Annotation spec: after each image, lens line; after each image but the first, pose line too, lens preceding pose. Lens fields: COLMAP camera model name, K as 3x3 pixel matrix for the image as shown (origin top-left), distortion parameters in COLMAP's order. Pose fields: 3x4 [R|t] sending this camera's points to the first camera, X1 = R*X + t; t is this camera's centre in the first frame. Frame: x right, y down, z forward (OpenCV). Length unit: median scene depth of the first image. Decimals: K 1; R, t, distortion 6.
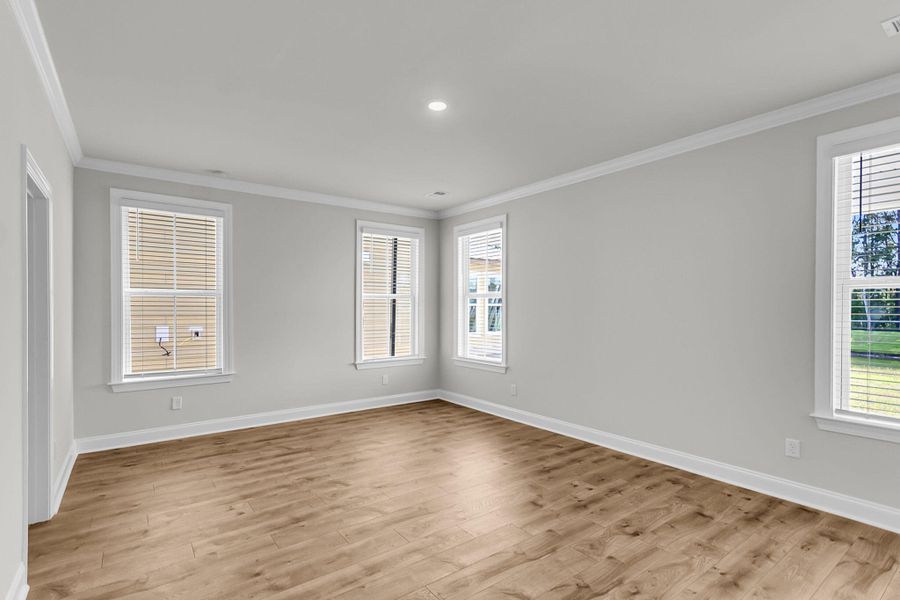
lens RADIAL K [[436.9, 0, 448.6], [0, 436.9, 303.5], [0, 0, 1]] dist [0.008210, -0.001037]
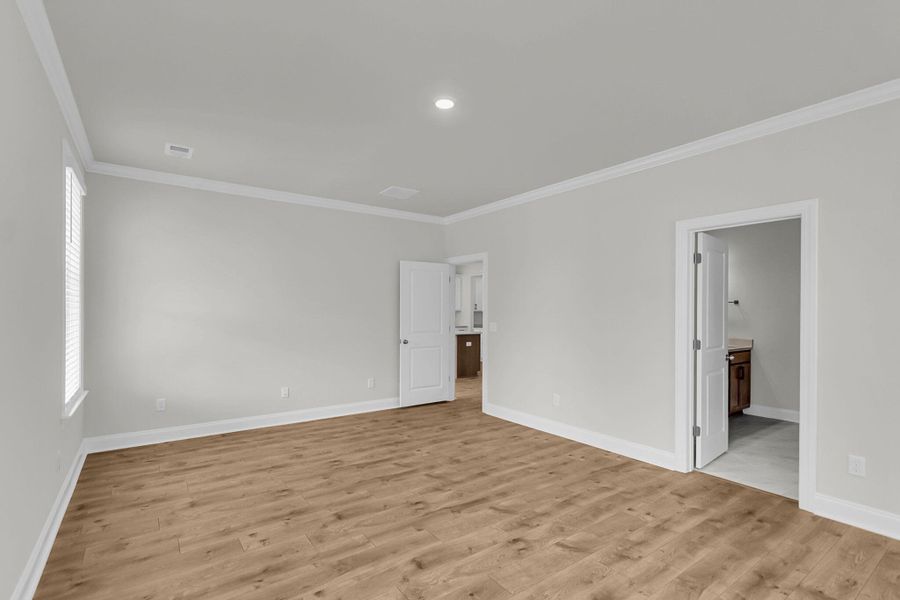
lens RADIAL K [[436.9, 0, 450.8], [0, 436.9, 304.9], [0, 0, 1]] dist [0.008210, -0.001037]
pose [[-0.999951, -0.004718, 0.008729, -0.051968], [-0.004914, 0.999733, -0.022589, 0.017013], [-0.008620, -0.022631, -0.999707, 1.995447]]
